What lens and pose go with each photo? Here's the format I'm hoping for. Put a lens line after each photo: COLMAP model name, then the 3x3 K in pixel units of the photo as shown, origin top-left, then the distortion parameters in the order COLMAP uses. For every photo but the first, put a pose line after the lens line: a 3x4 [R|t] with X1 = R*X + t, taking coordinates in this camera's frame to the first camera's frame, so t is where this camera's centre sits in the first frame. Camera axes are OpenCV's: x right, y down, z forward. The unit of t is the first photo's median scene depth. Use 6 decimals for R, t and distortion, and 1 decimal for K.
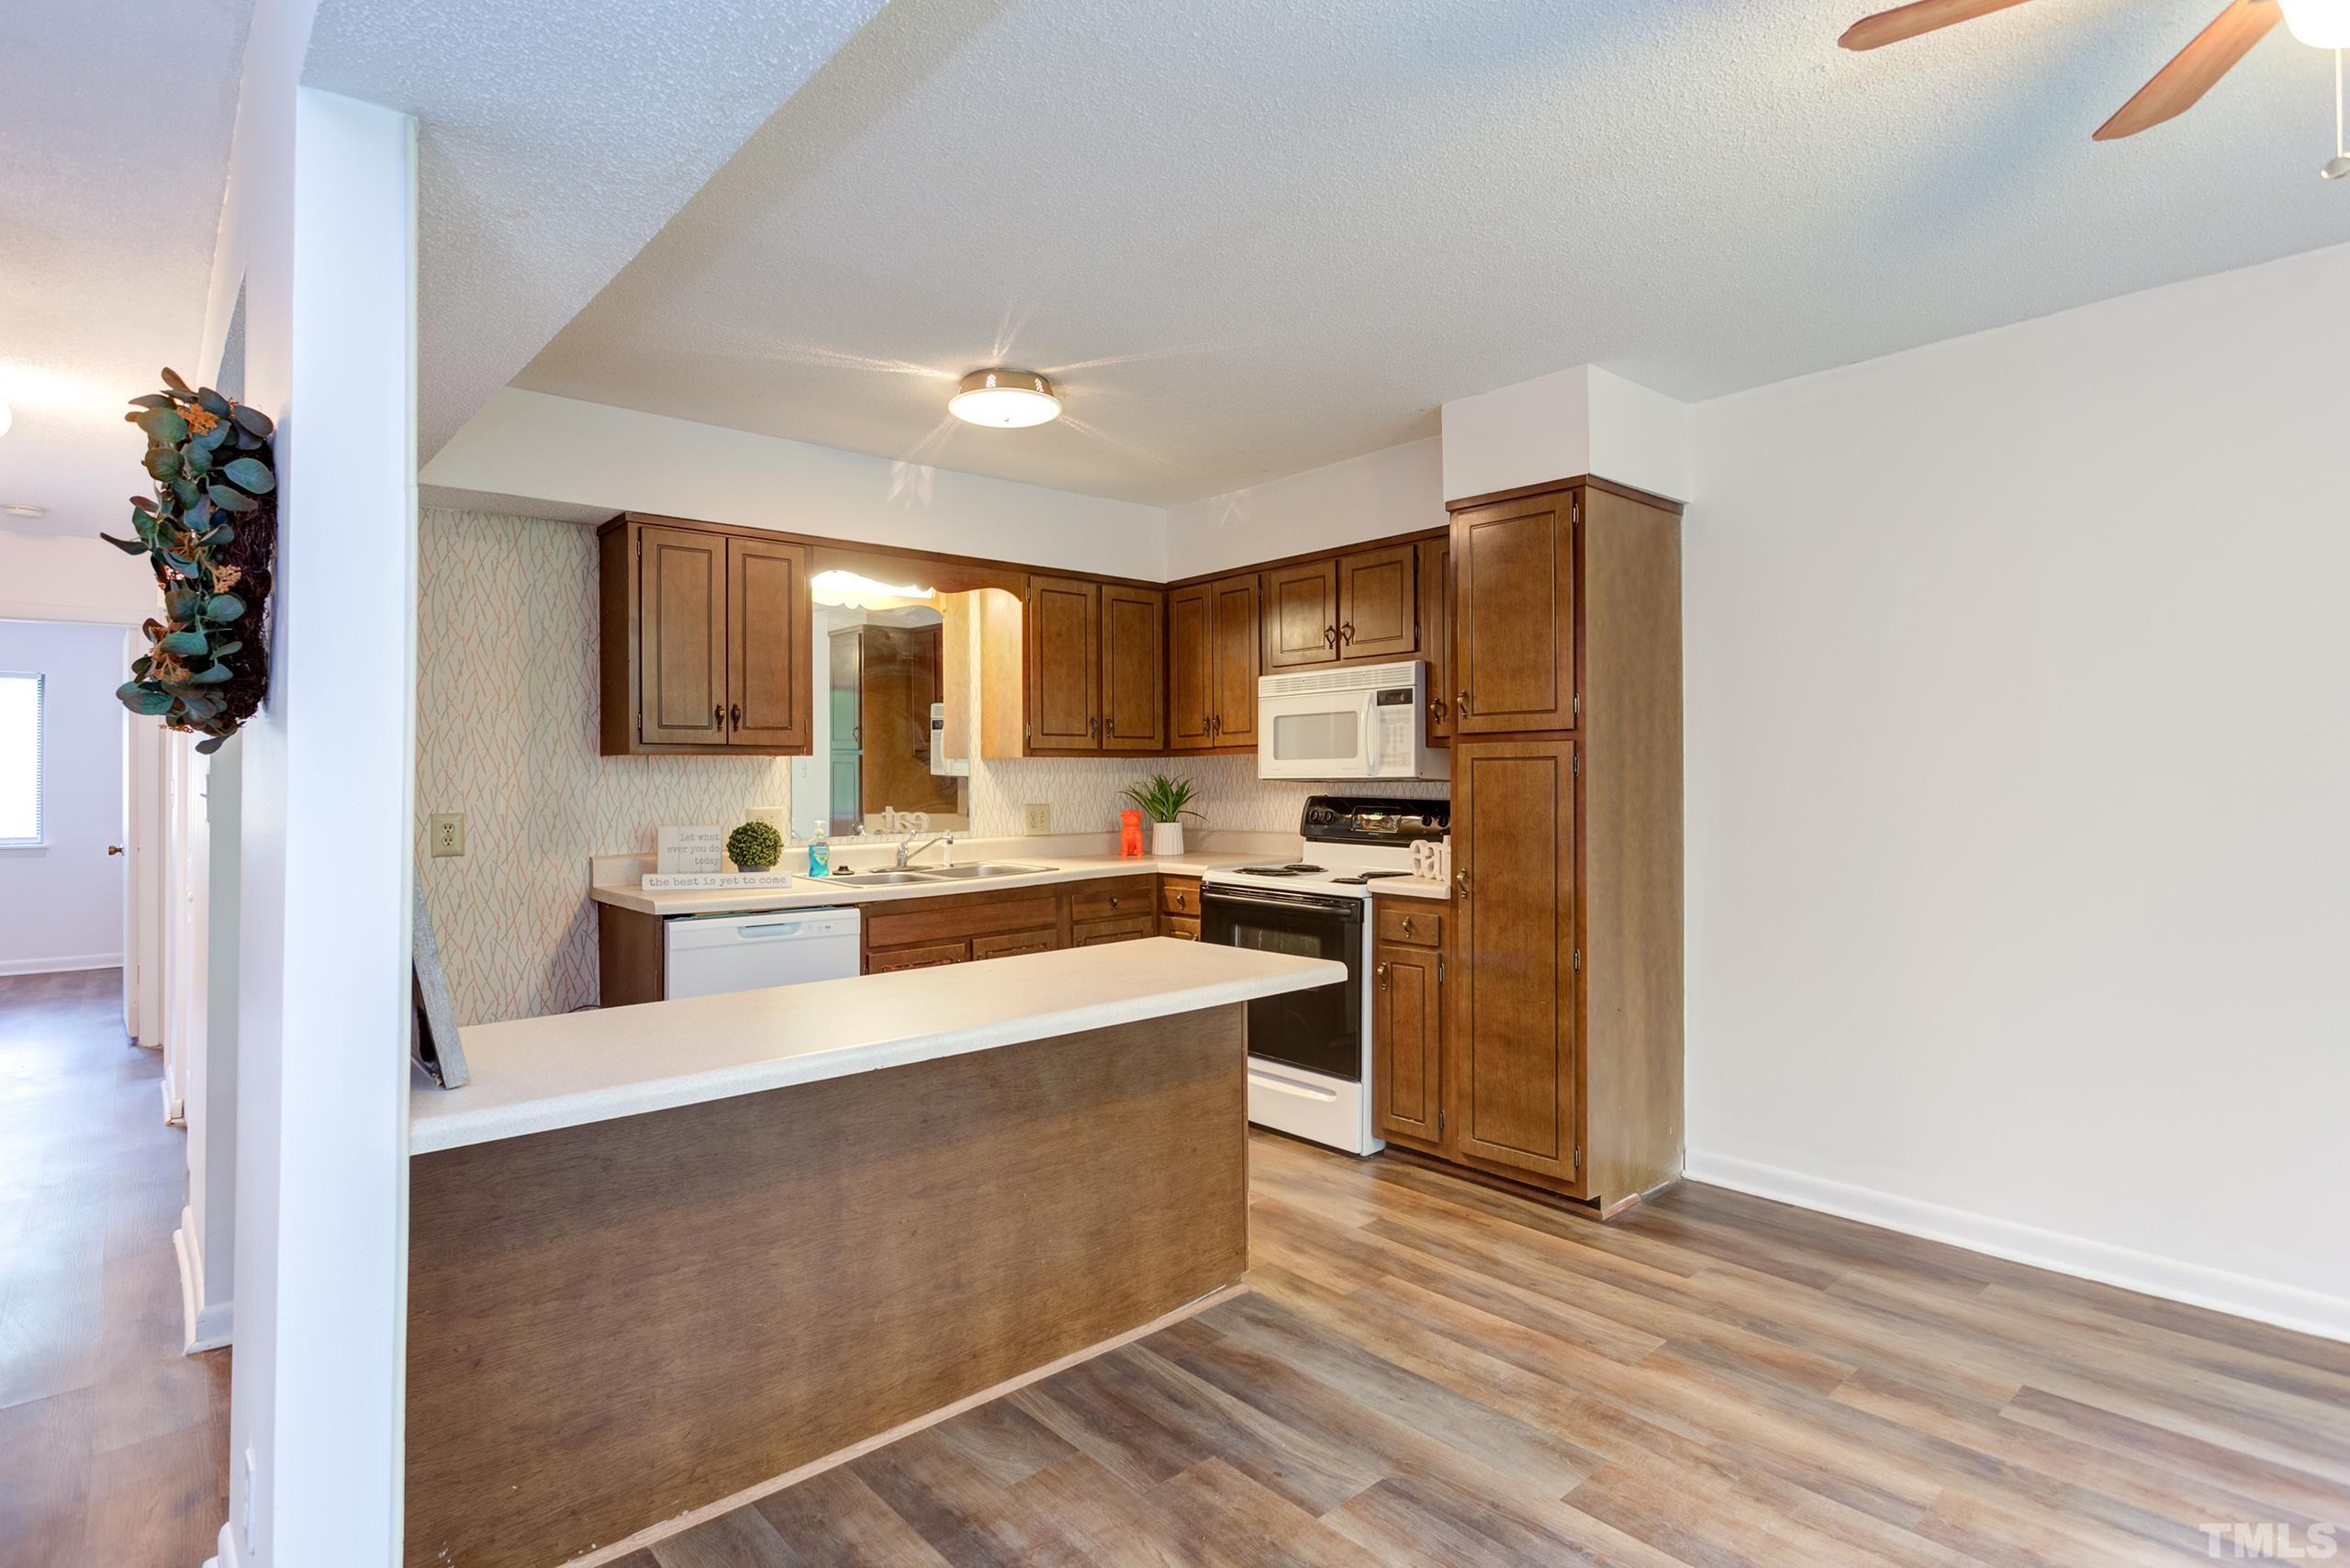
lens RADIAL K [[1196.7, 0, 1199.9], [0, 1196.7, 785.2], [0, 0, 1]] dist [0.015190, -0.002243]
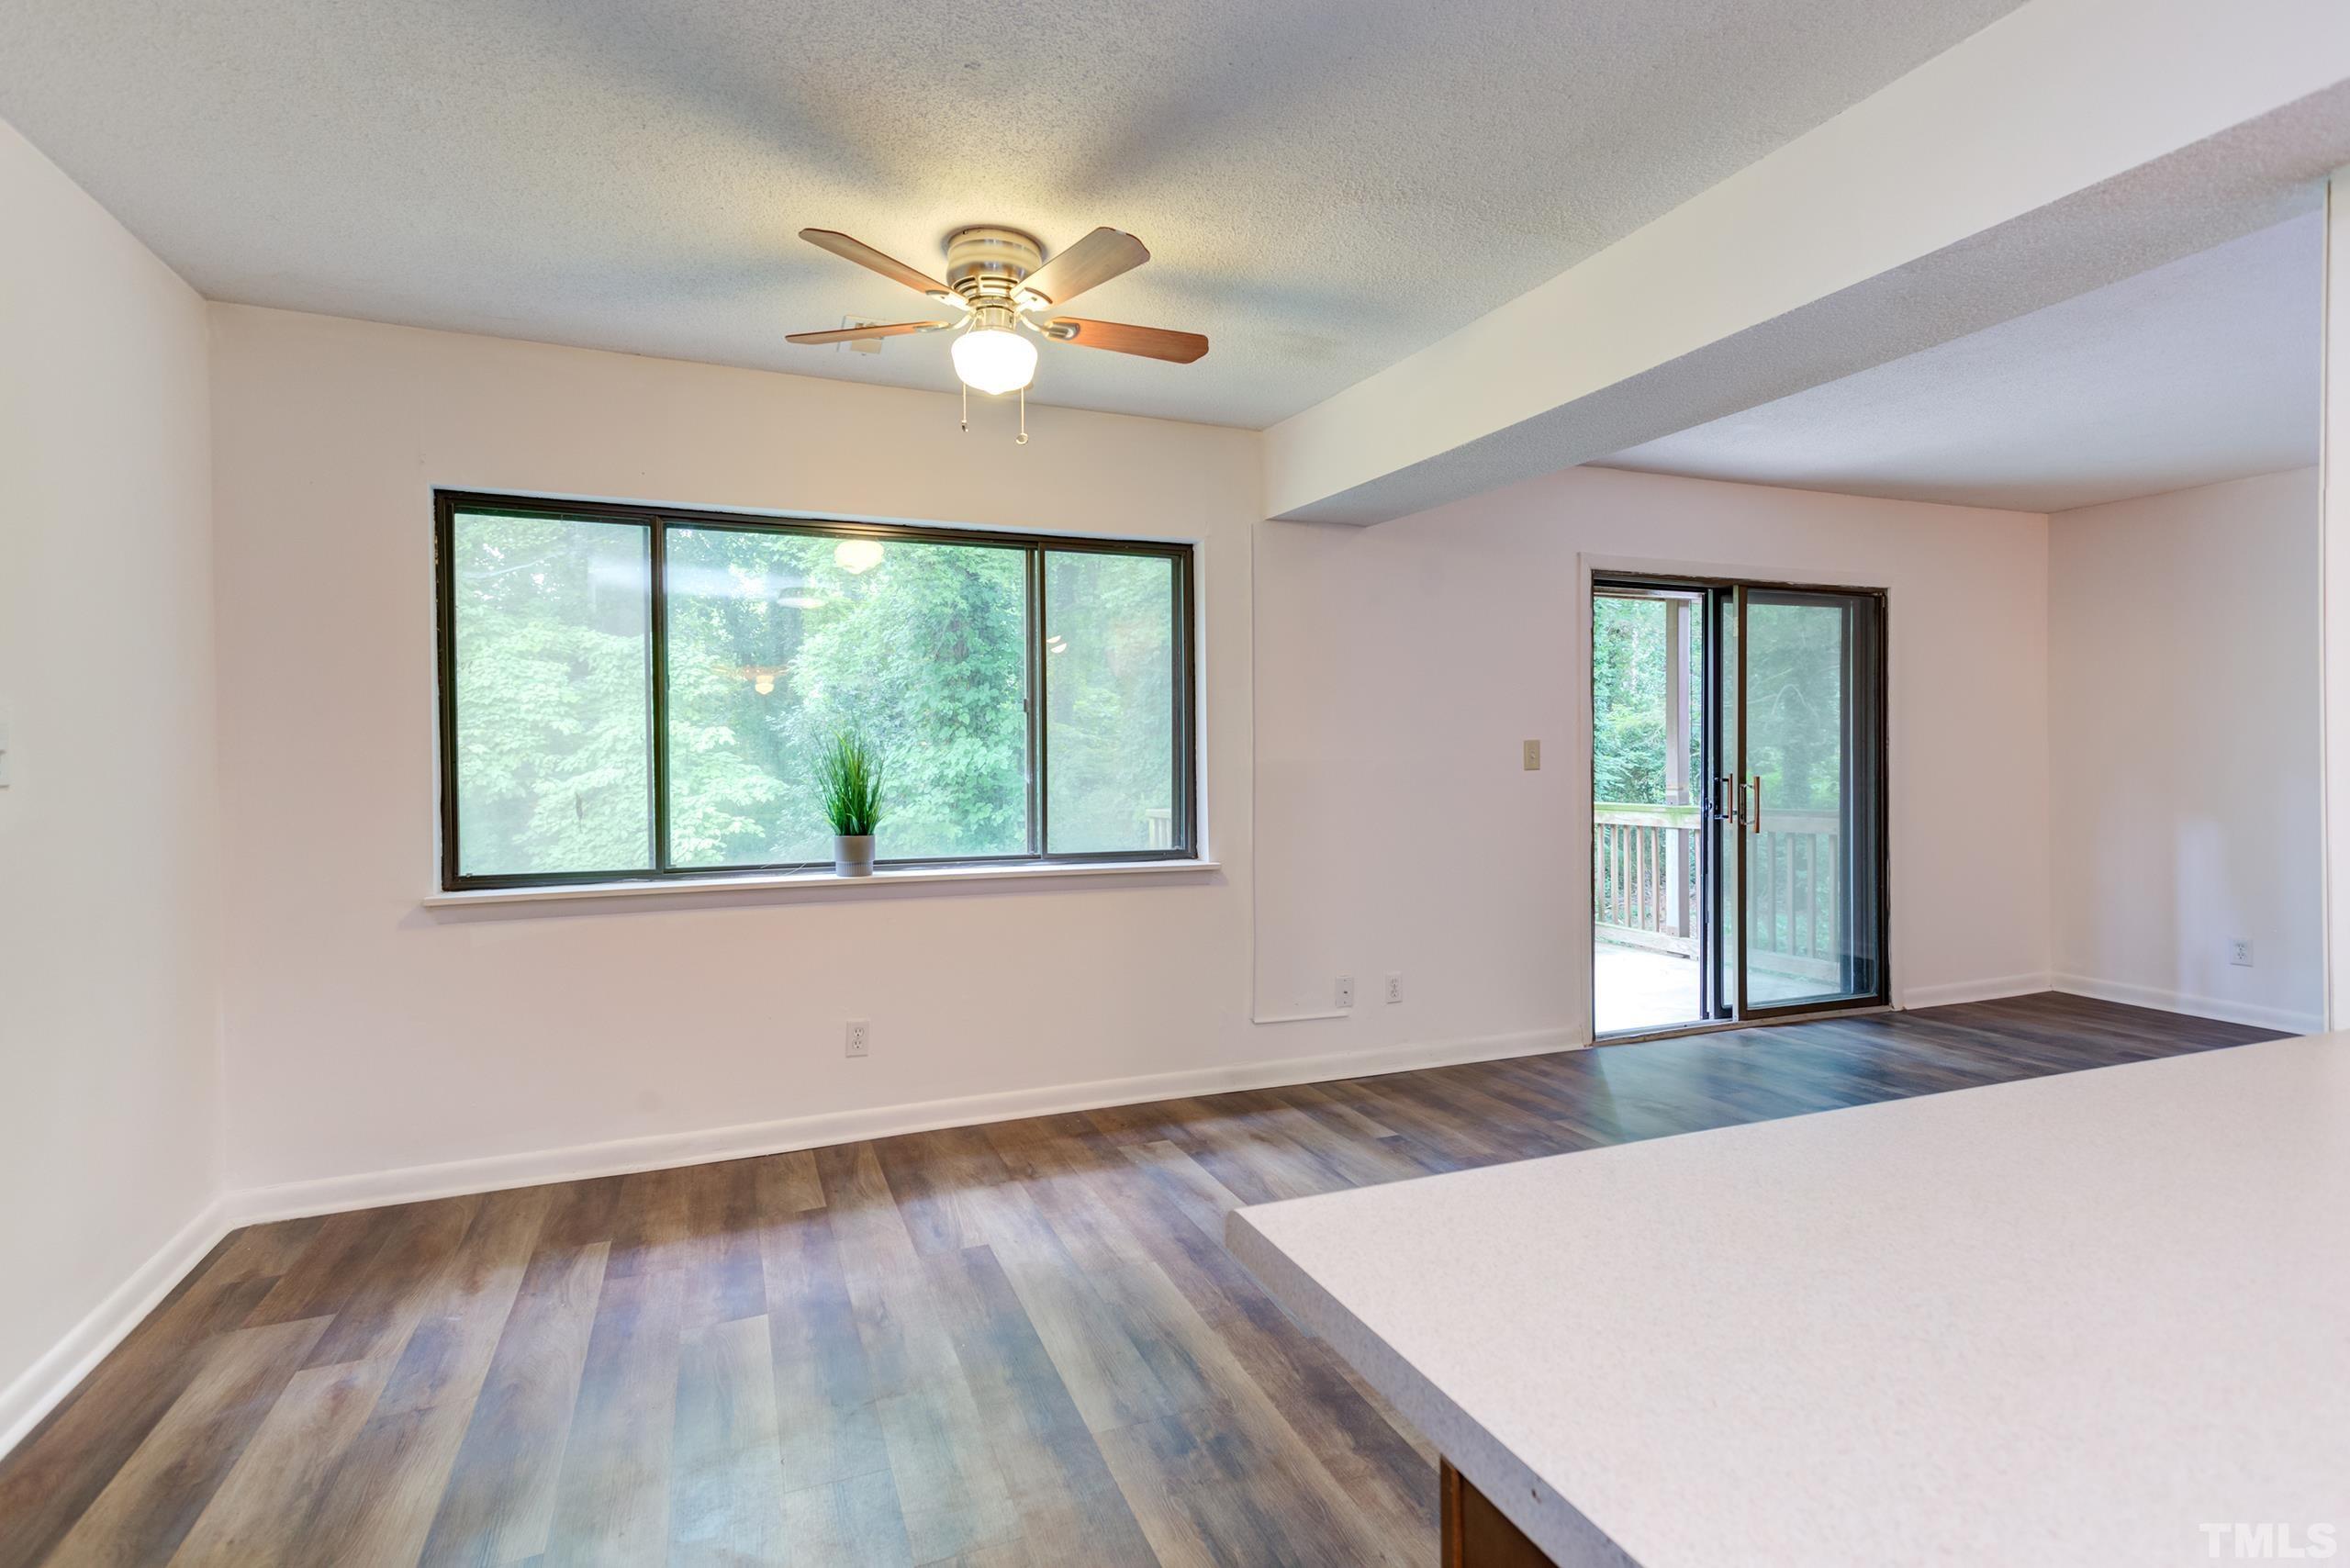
lens RADIAL K [[1142.3, 0, 1177.0], [0, 1142.3, 762.7], [0, 0, 1]] dist [0.001741, 0.008104]
pose [[-0.949063, 0.005659, 0.315036, 0.017066], [0.011400, 0.999801, 0.016384, -0.003507], [-0.314881, 0.019141, -0.948938, 1.031553]]
